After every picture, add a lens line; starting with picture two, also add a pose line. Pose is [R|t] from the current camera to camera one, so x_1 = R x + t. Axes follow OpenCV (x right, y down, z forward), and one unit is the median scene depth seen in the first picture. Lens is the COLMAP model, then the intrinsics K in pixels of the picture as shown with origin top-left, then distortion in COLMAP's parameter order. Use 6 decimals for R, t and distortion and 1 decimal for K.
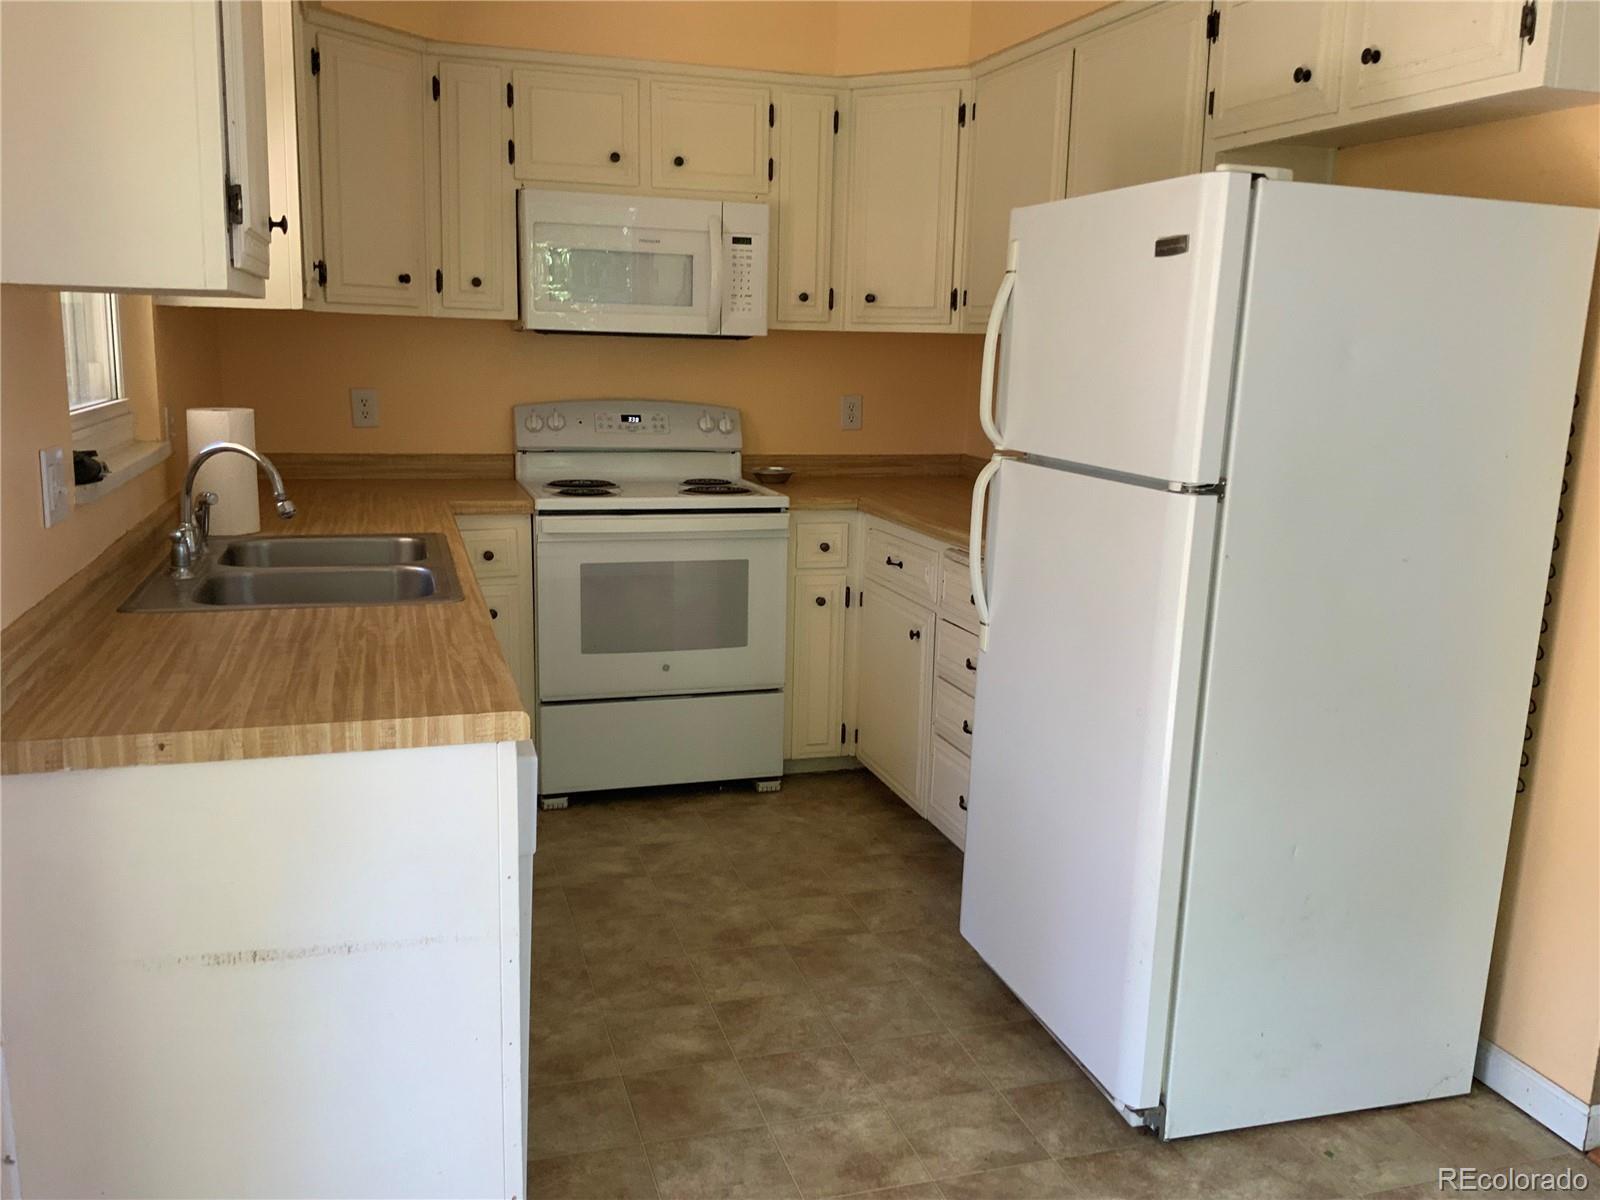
lens RADIAL K [[1333.3, 0, 796.4], [0, 1333.3, 605.4], [0, 0, 1]] dist [0.066826, -0.114995]
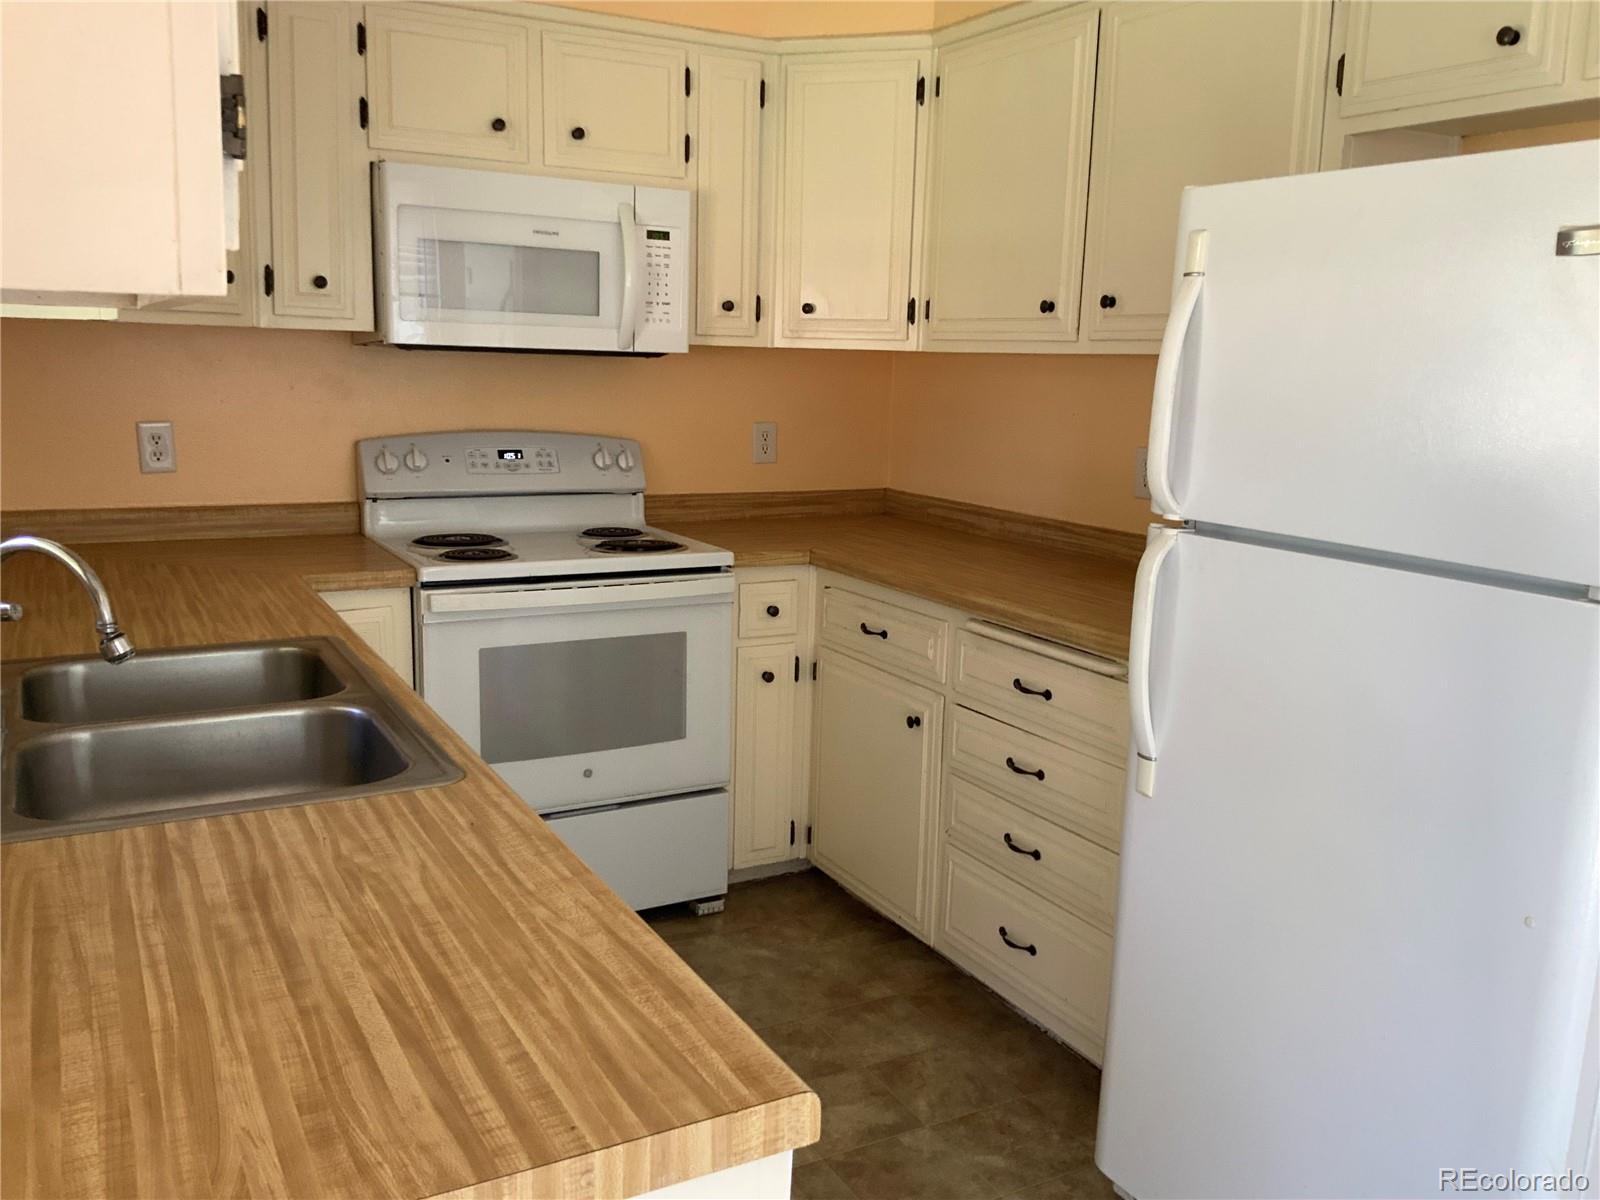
lens RADIAL K [[1333.3, 0, 795.1], [0, 1333.3, 602.5], [0, 0, 1]] dist [0.066826, -0.114995]
pose [[0.979432, -0.034633, 0.198778, -0.130675], [0.035510, 0.999369, -0.000847, -0.048951], [-0.198624, 0.007888, 0.980044, 0.199440]]
